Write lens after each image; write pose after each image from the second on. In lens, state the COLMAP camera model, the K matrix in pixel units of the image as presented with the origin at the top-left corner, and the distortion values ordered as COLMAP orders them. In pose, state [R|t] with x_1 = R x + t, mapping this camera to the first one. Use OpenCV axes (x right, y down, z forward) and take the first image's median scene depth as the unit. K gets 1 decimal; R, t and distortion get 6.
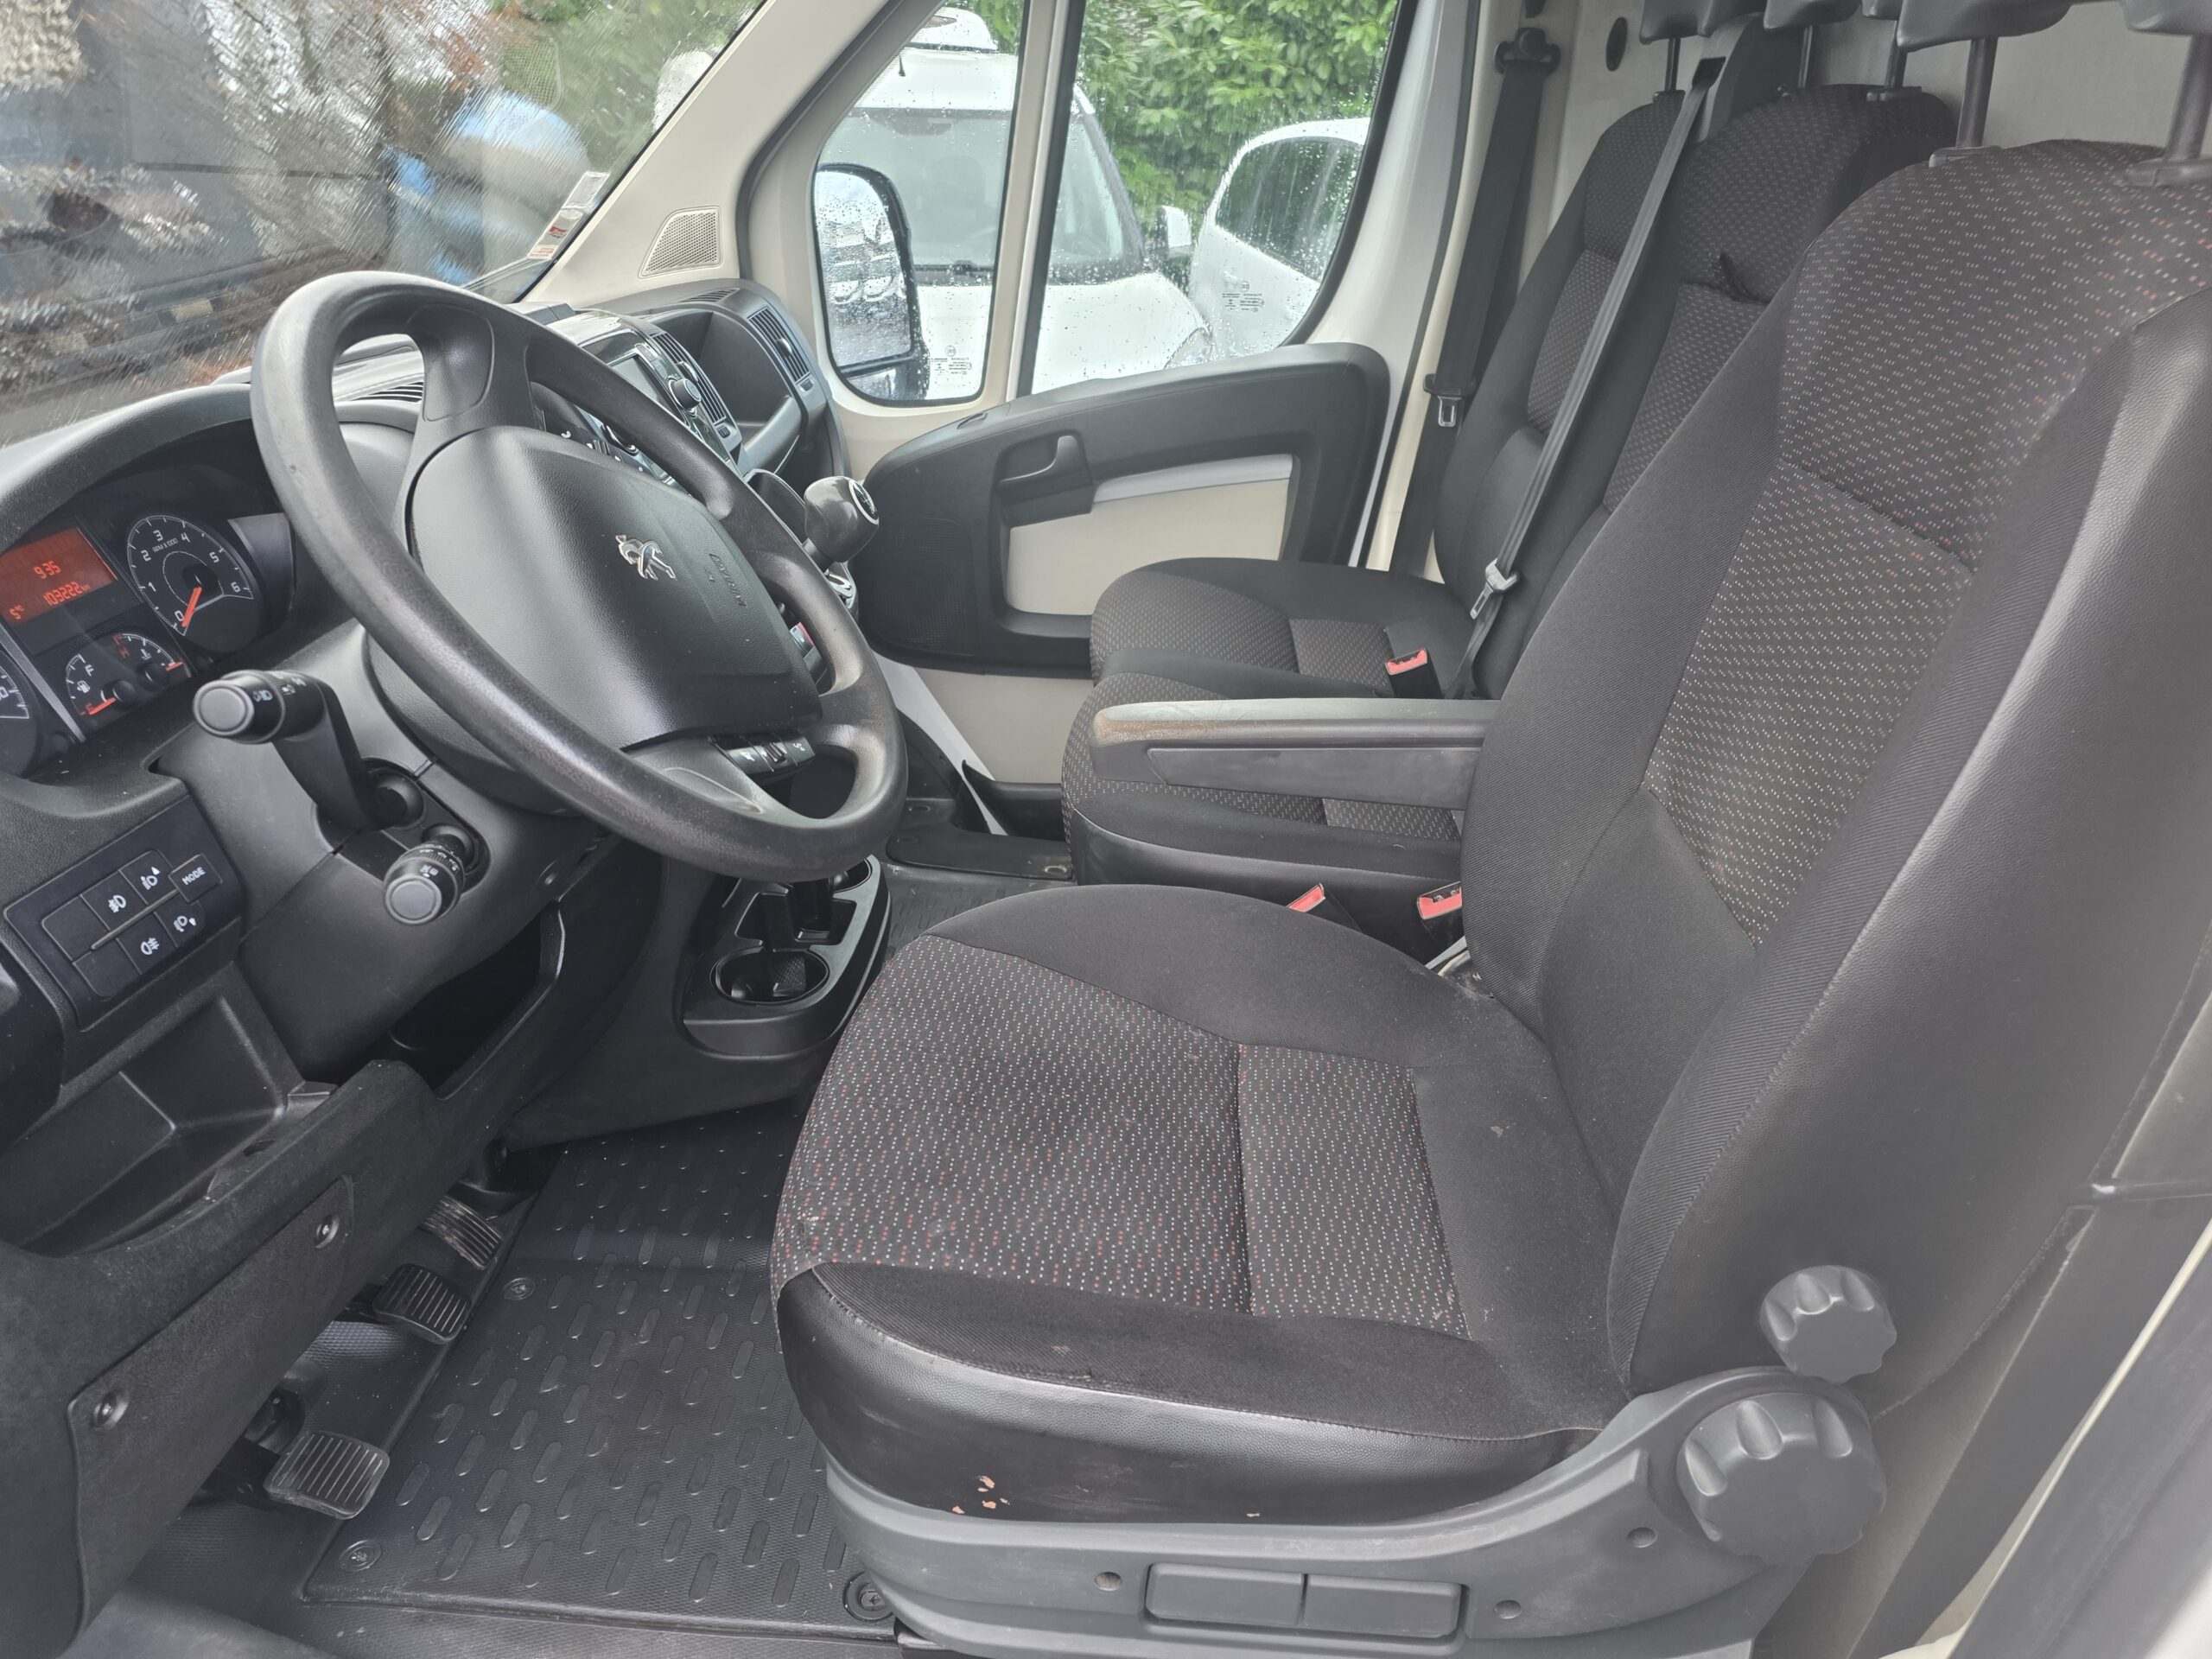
lens RADIAL K [[1486.4, 0, 1098.4], [0, 1486.4, 829.5], [0, 0, 1]] dist [0.057736, -0.049959]
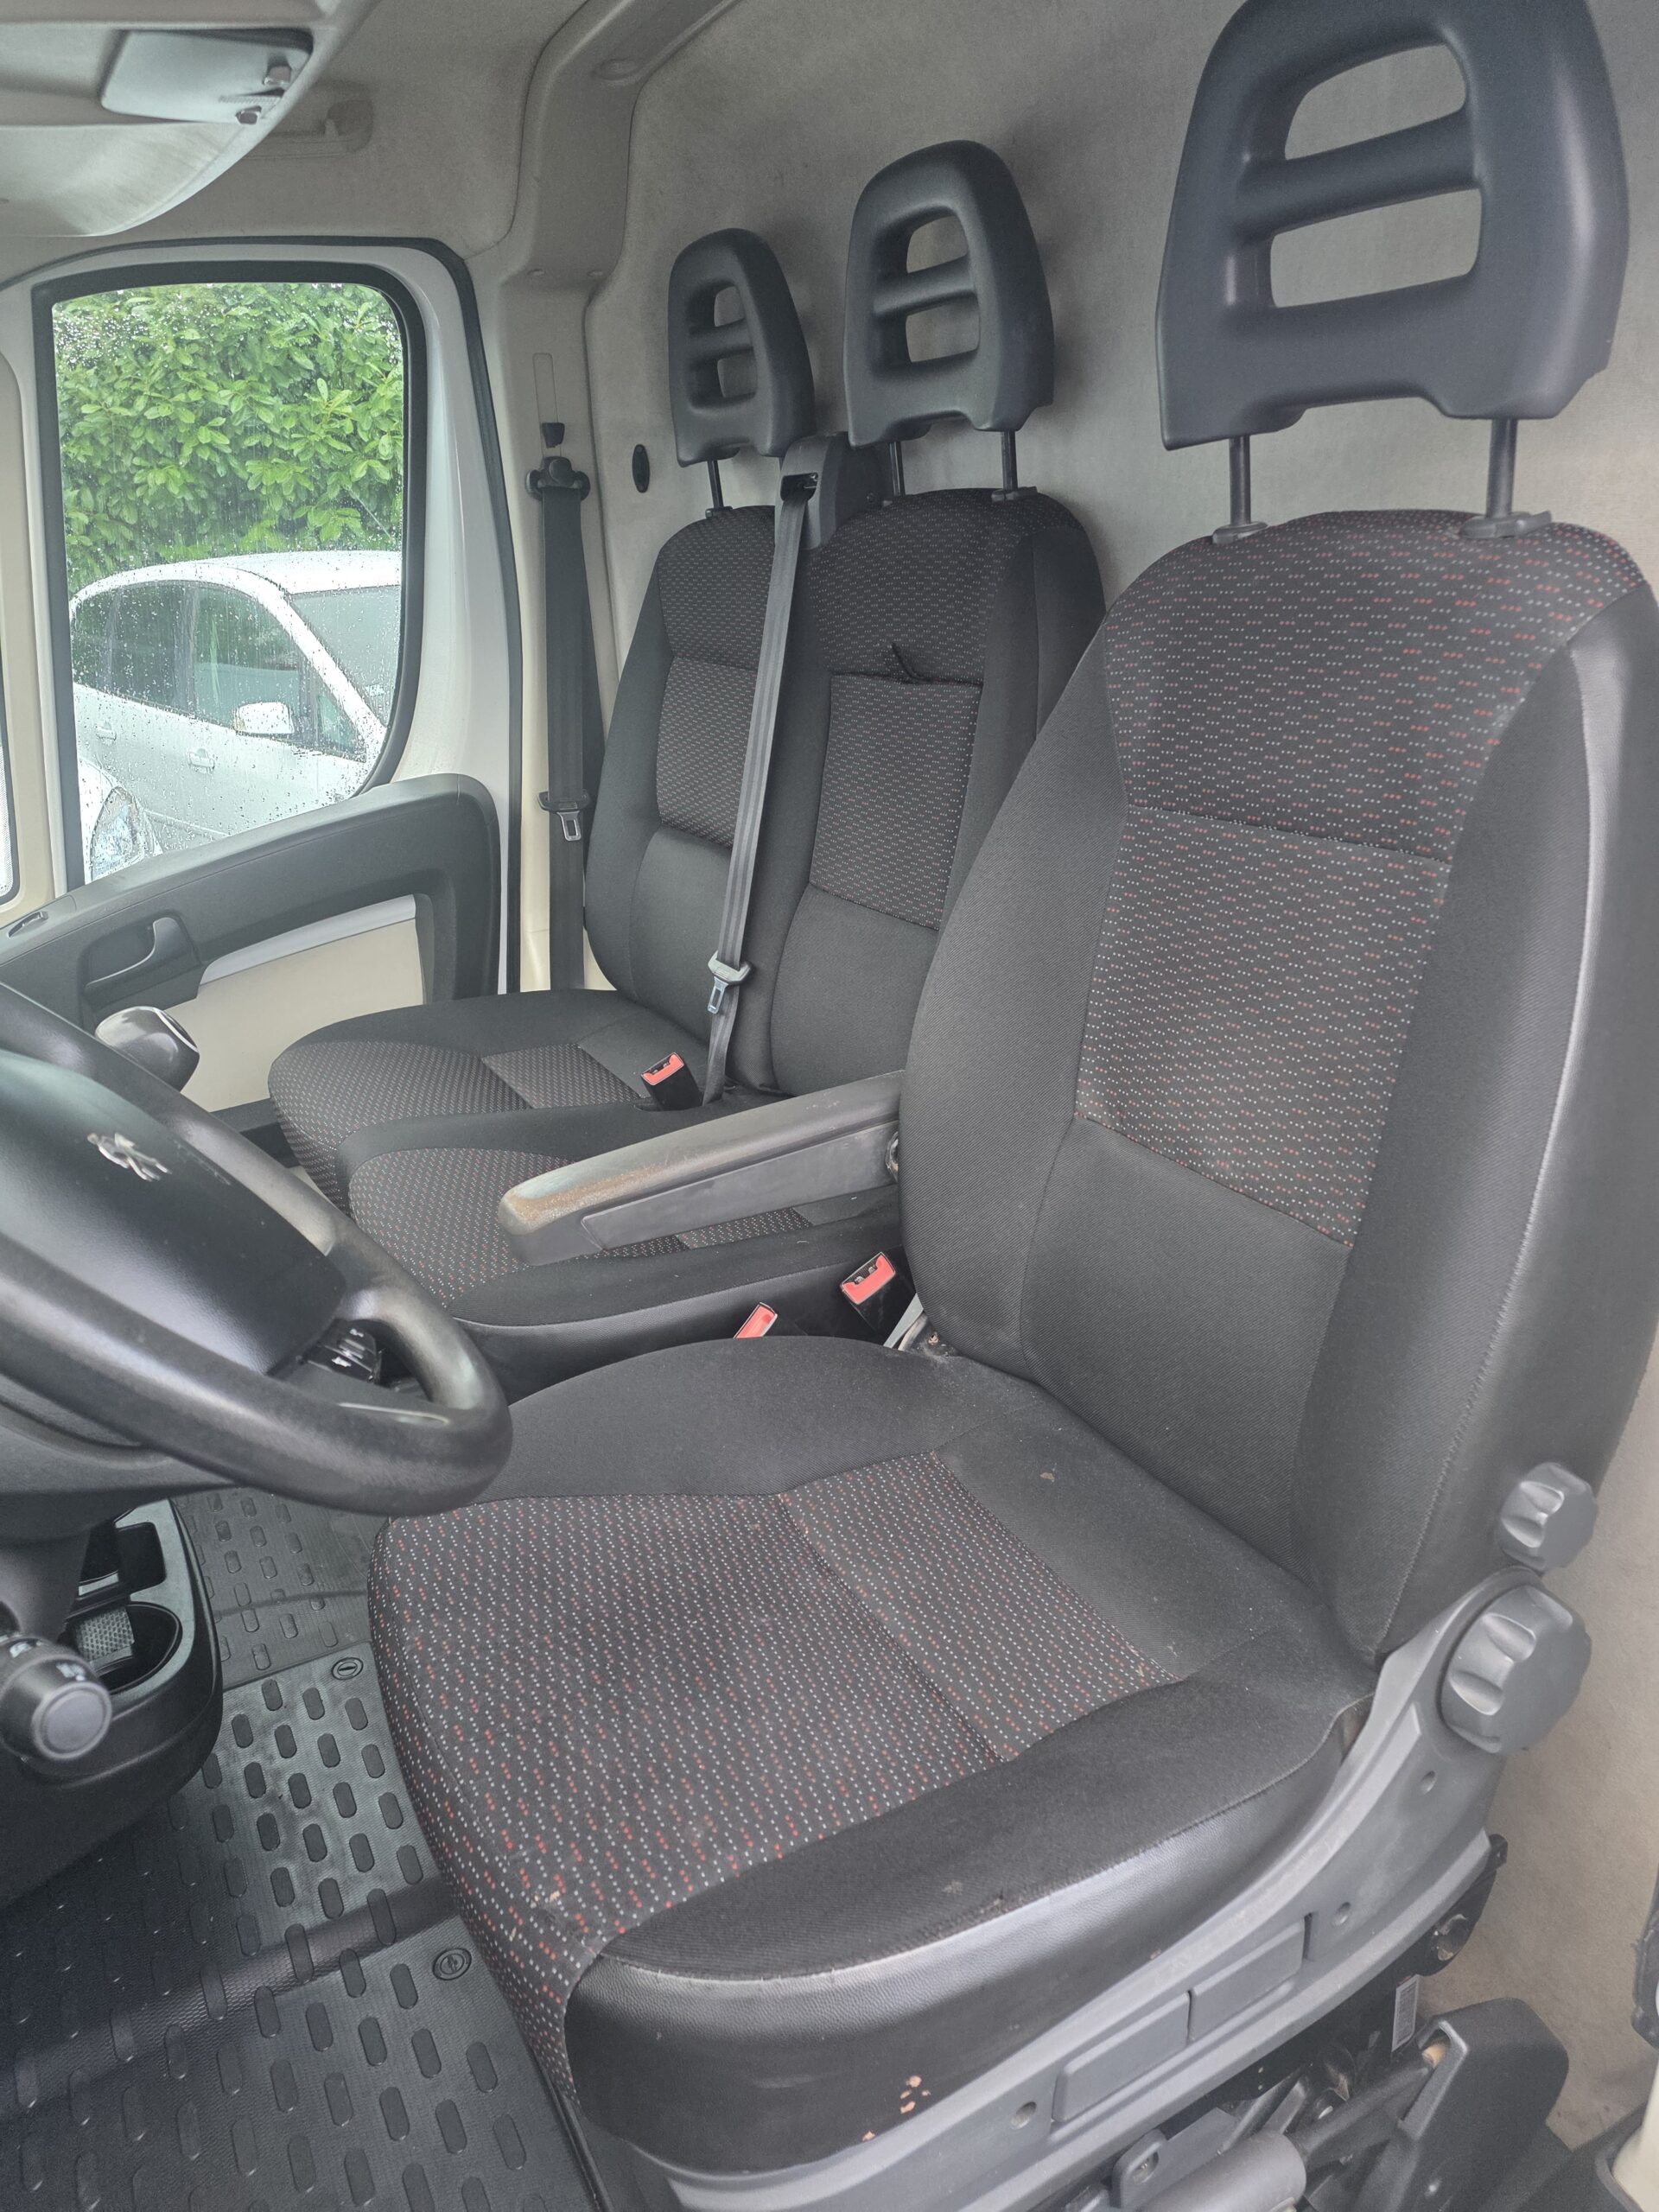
lens RADIAL K [[1470.7, 0, 831.5], [0, 1470.7, 1112.0], [0, 0, 1]] dist [0.107507, -0.129511]
pose [[0.838300, -0.252313, 0.483312, -0.243295], [0.290931, 0.956730, -0.005156, -0.063780], [-0.461098, 0.144933, 0.875433, 0.121945]]
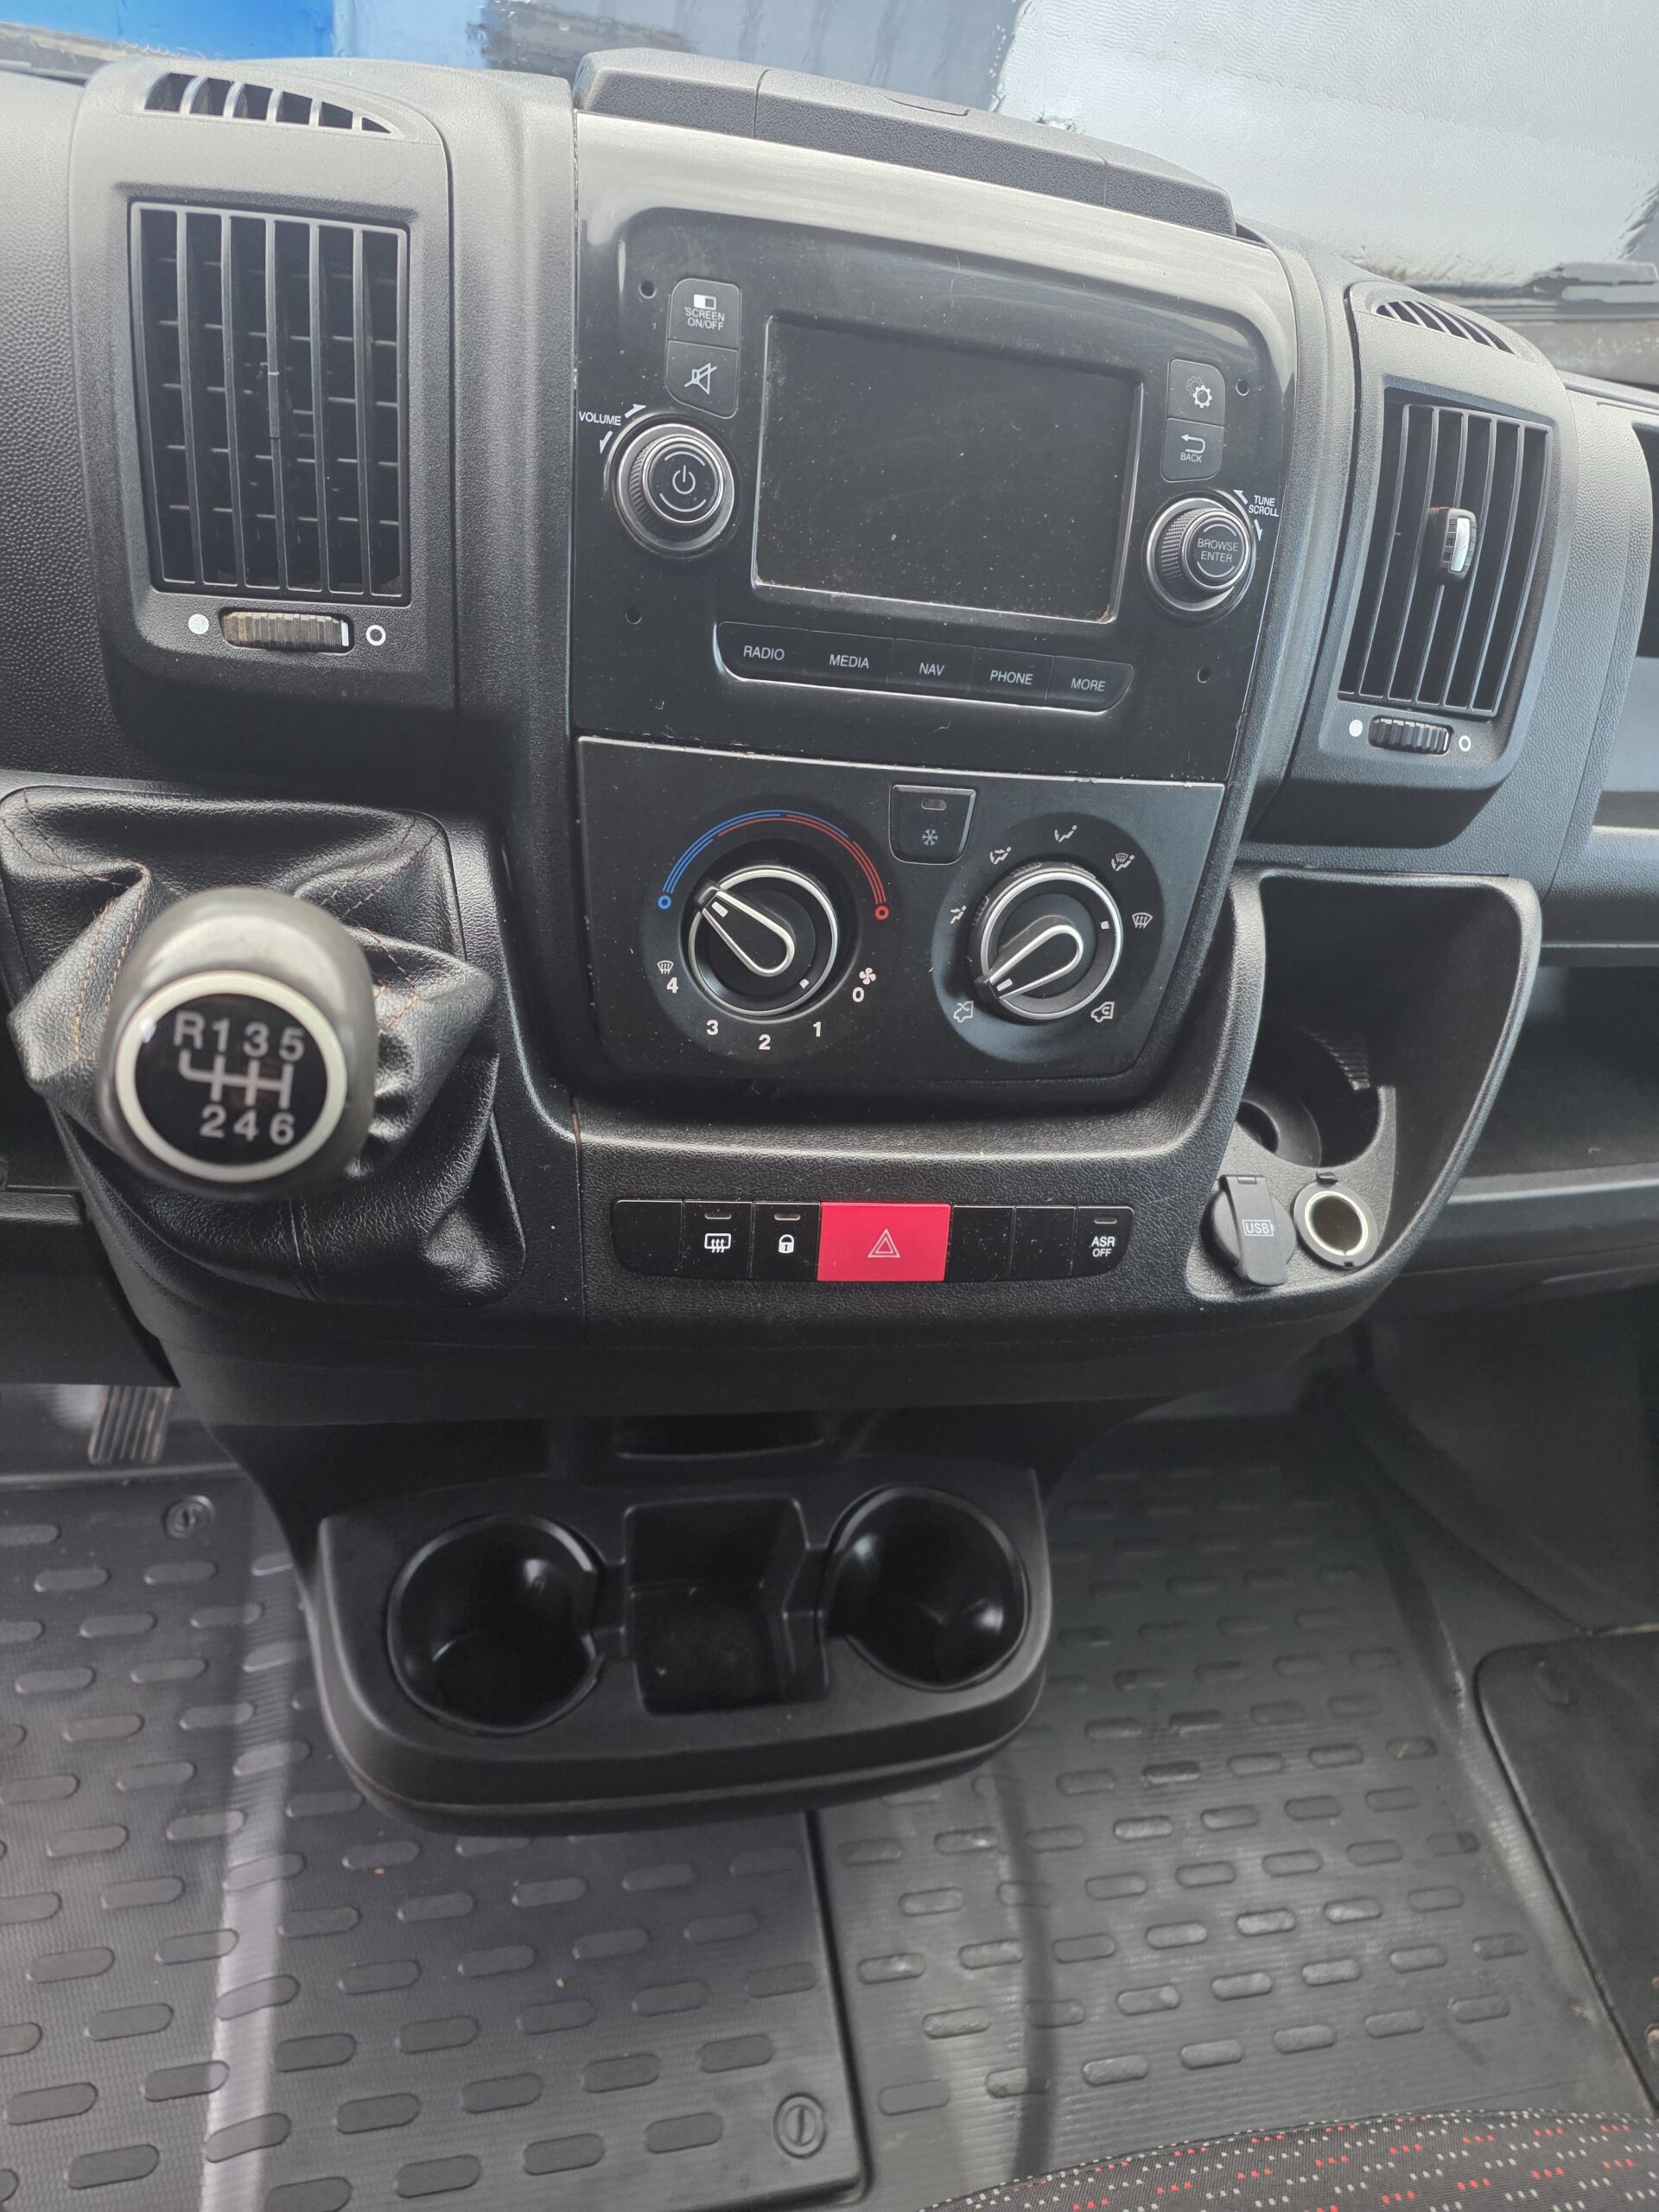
lens RADIAL K [[1486.4, 0, 828.9], [0, 1486.4, 1151.2], [0, 0, 1]] dist [0.057736, -0.049959]
pose [[0.228626, 0.713929, -0.661842, 0.028479], [-0.590462, 0.642215, 0.488789, -0.366407], [0.774006, 0.279043, 0.568375, 0.889901]]
